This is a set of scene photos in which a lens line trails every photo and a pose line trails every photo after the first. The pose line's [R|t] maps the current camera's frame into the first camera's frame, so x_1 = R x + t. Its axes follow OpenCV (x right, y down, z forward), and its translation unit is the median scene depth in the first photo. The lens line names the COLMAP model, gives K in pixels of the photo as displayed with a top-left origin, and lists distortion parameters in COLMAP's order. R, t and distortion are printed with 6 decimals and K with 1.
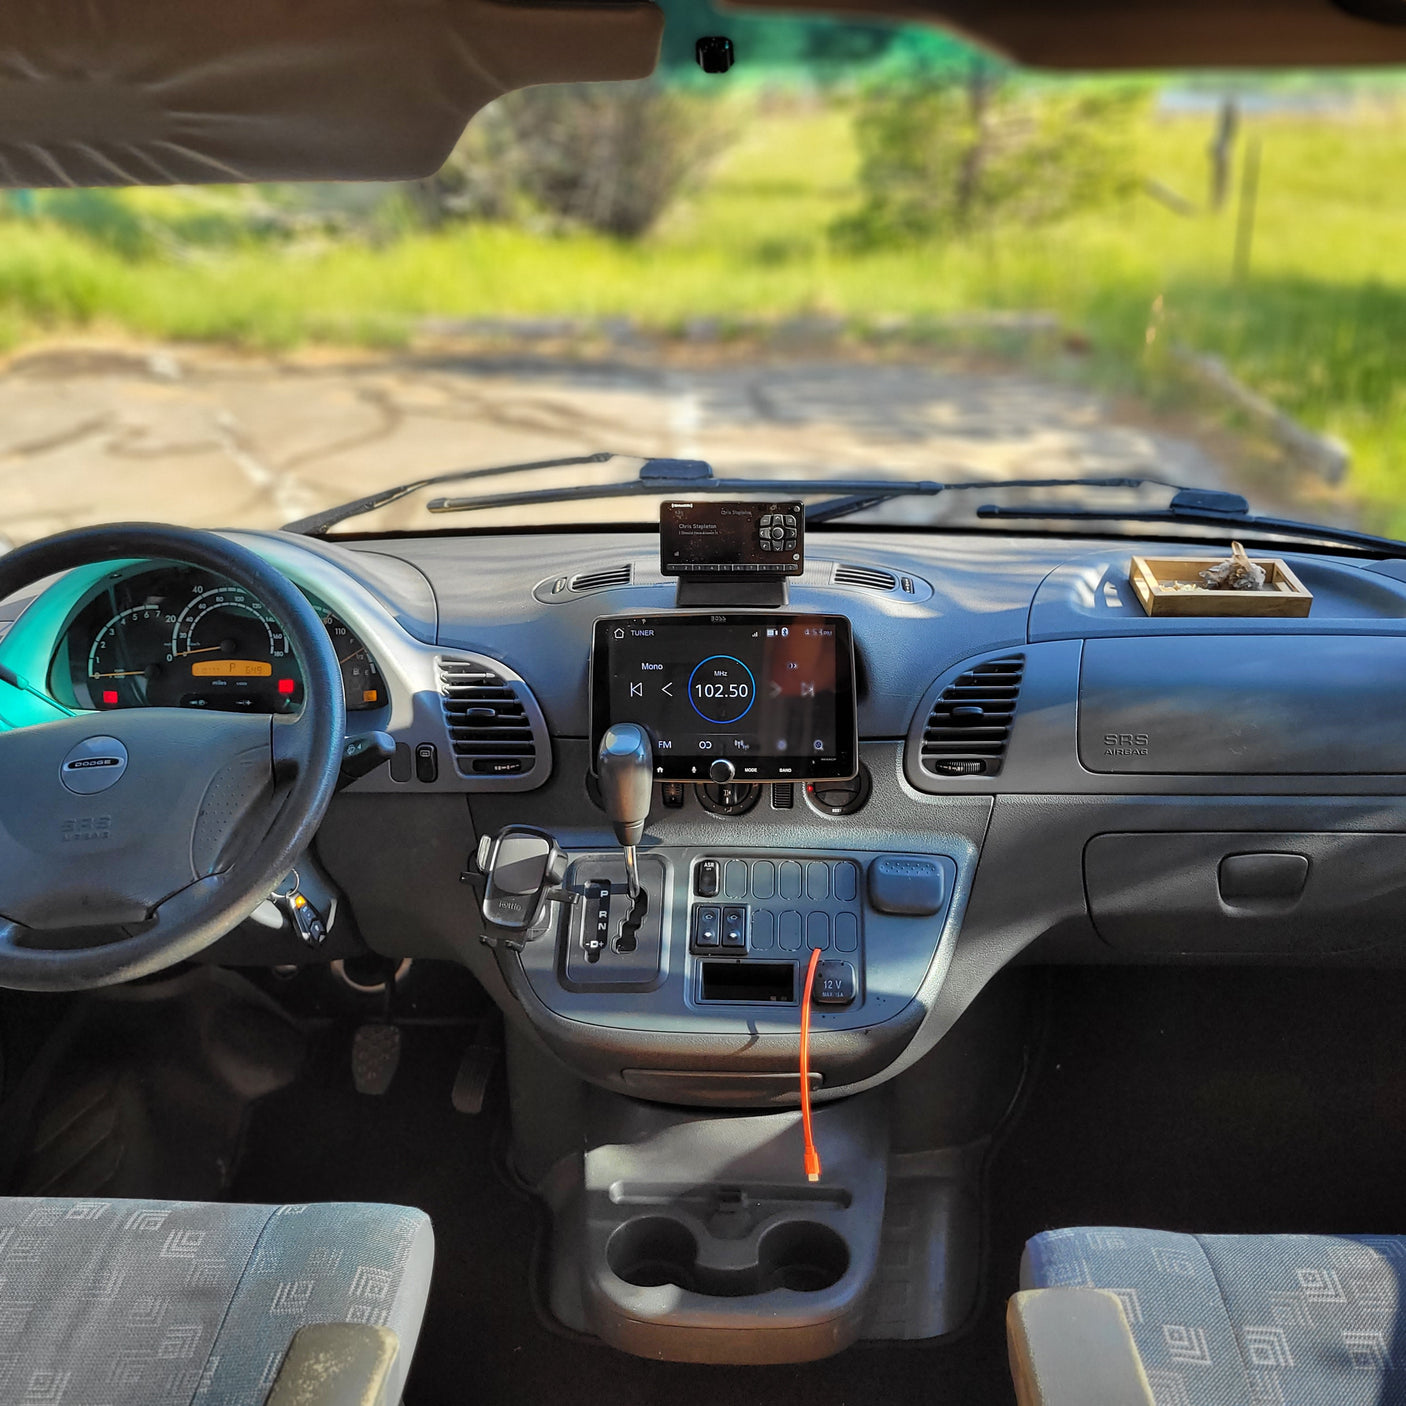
lens RADIAL K [[1445.8, 0, 725.3], [0, 1445.8, 680.0], [0, 0, 1]] dist [0.040027, 0.017883]
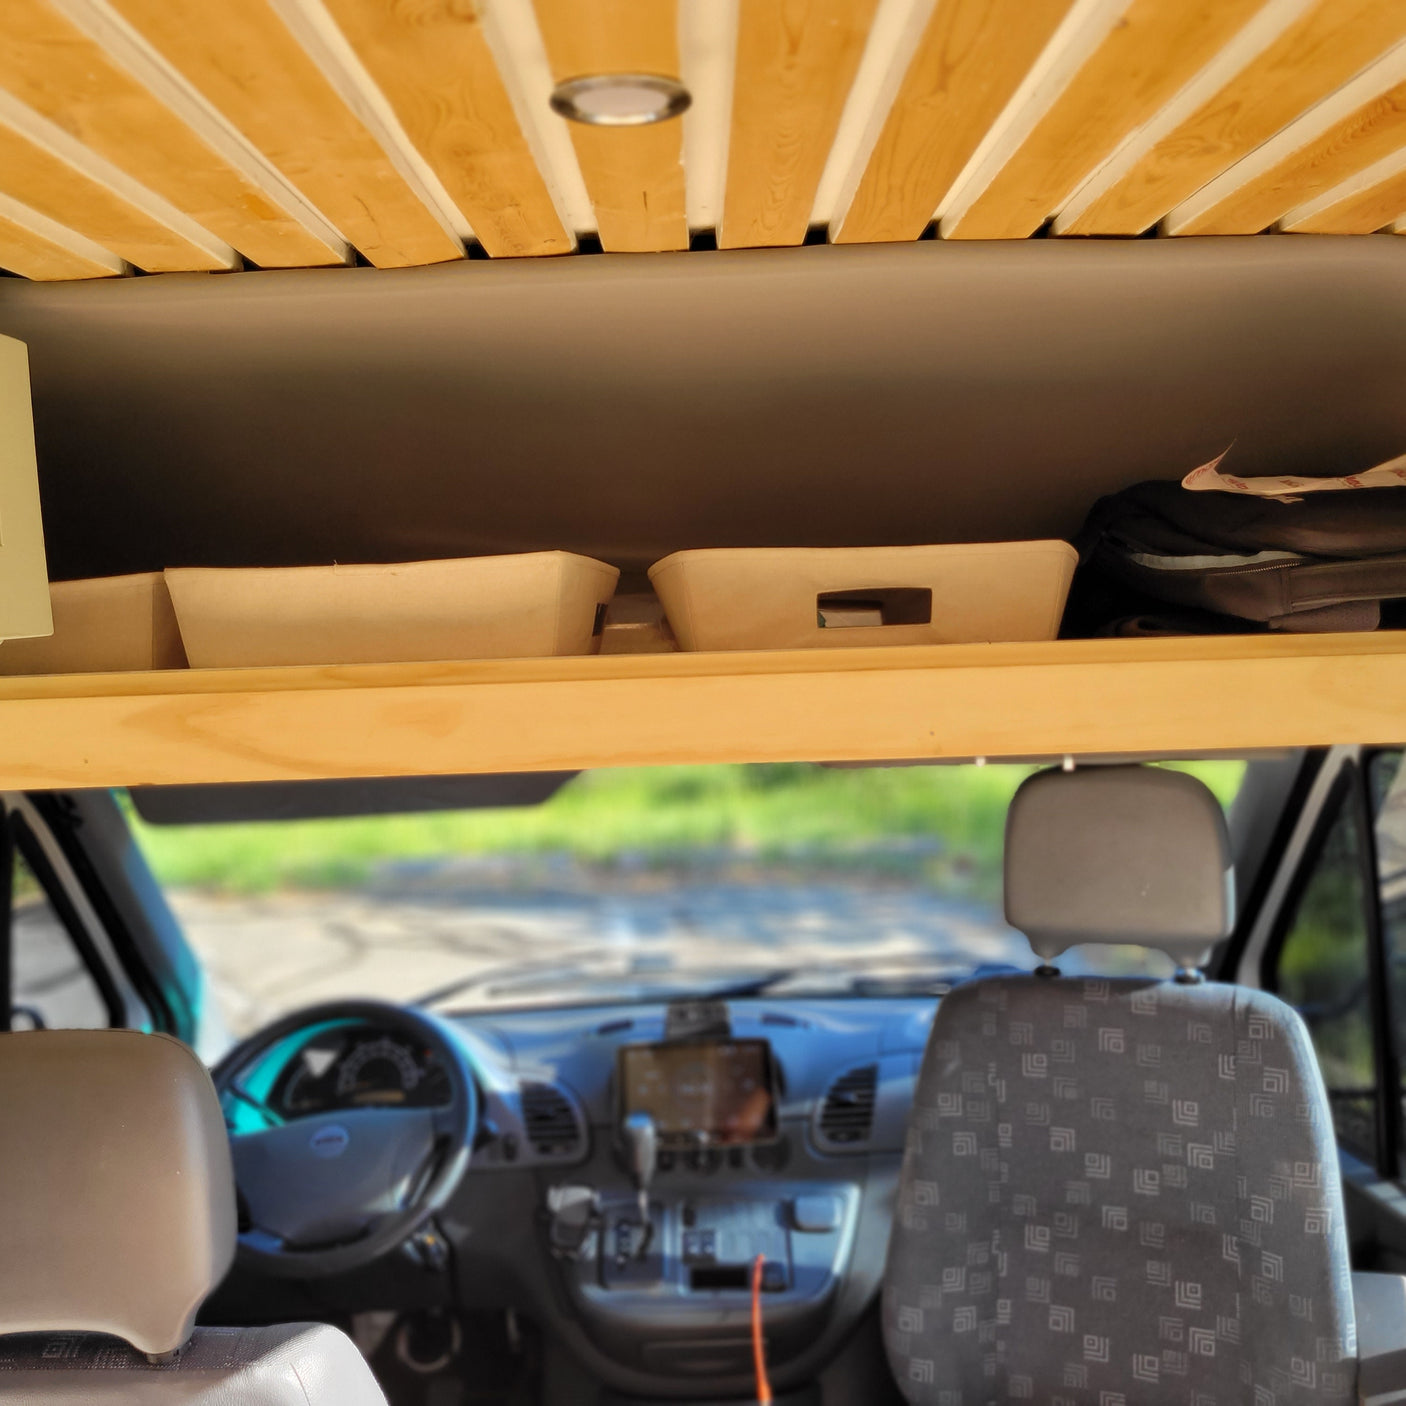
lens RADIAL K [[1414.2, 0, 709.4], [0, 1414.2, 706.8], [0, 0, 1]] dist [0.050925, -0.058029]
pose [[0.998329, -0.028772, 0.050120, -0.047116], [0.043914, 0.941454, -0.334270, 0.120253], [-0.037568, 0.335912, 0.941144, -0.576803]]
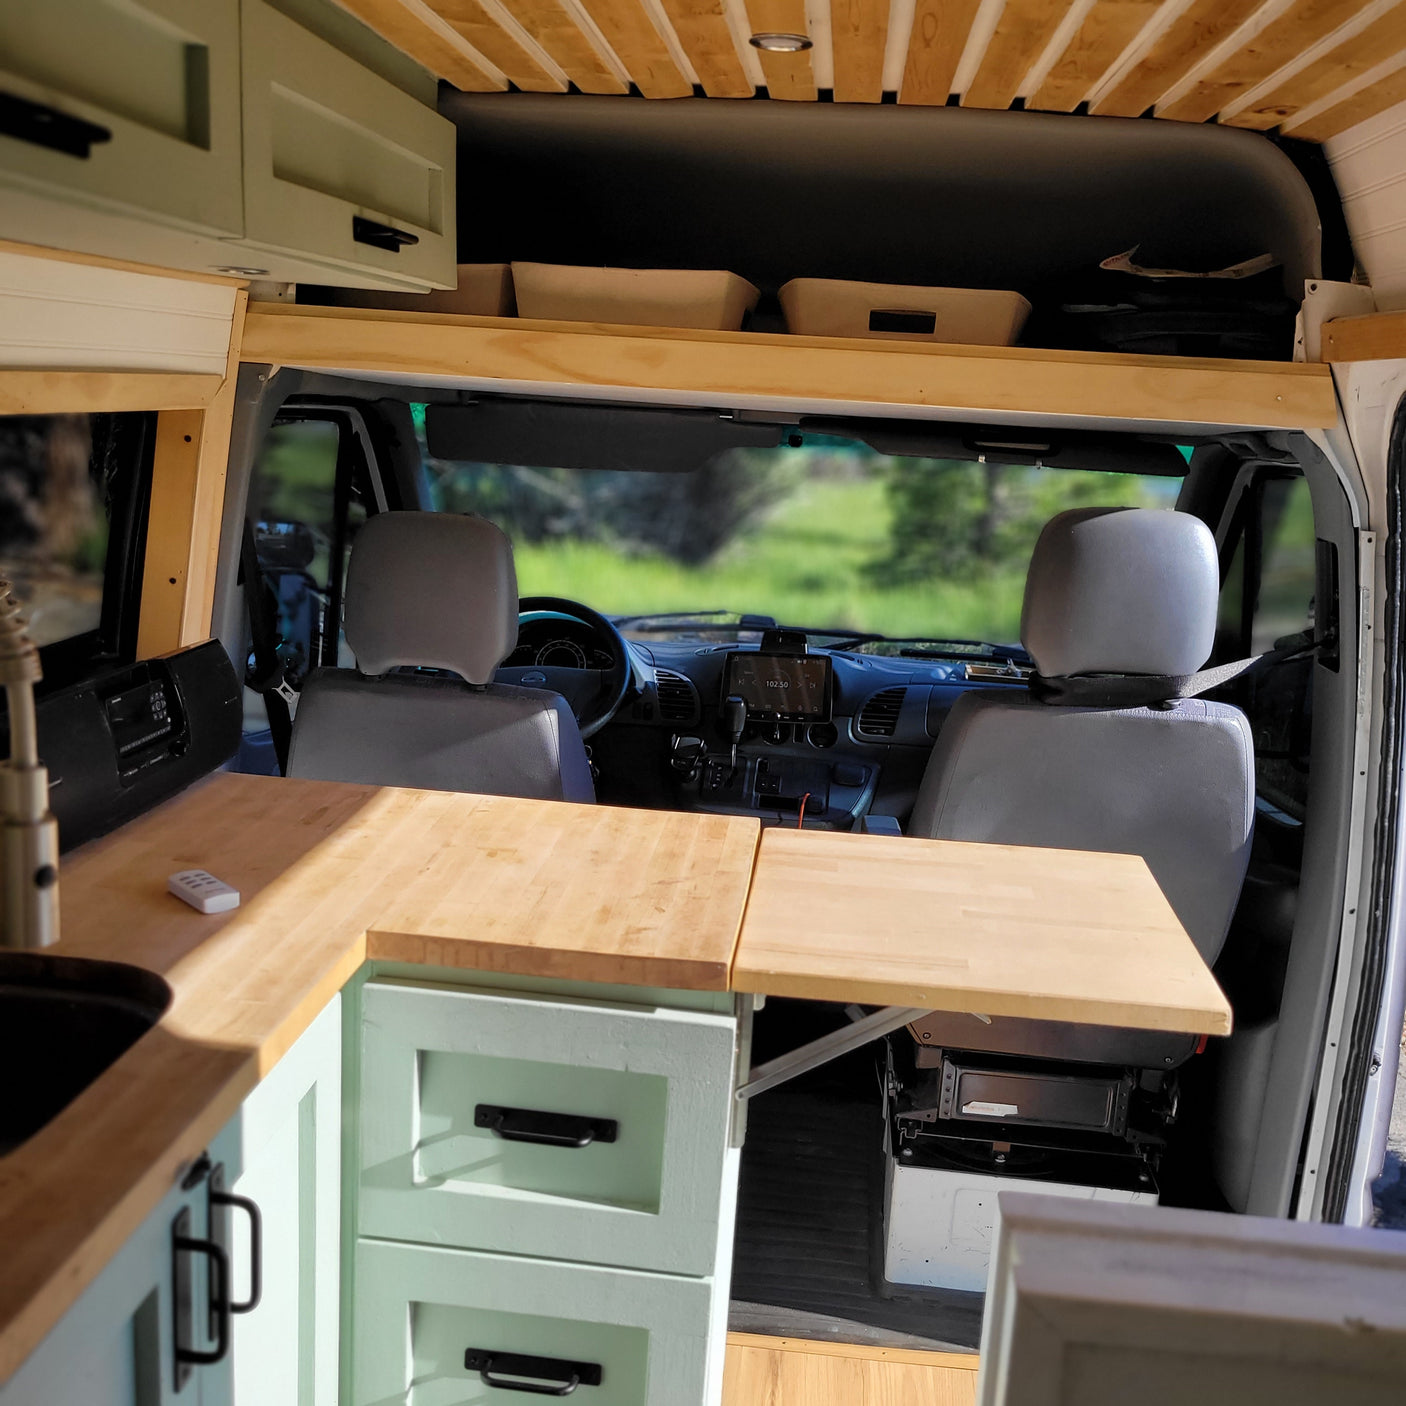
lens RADIAL K [[1414.2, 0, 709.4], [0, 1414.2, 706.8], [0, 0, 1]] dist [0.050925, -0.058029]
pose [[0.996324, 0.078272, -0.034811, -0.025270], [-0.083774, 0.975155, -0.205074, 0.458298], [0.017895, 0.207236, 0.978127, -1.109052]]
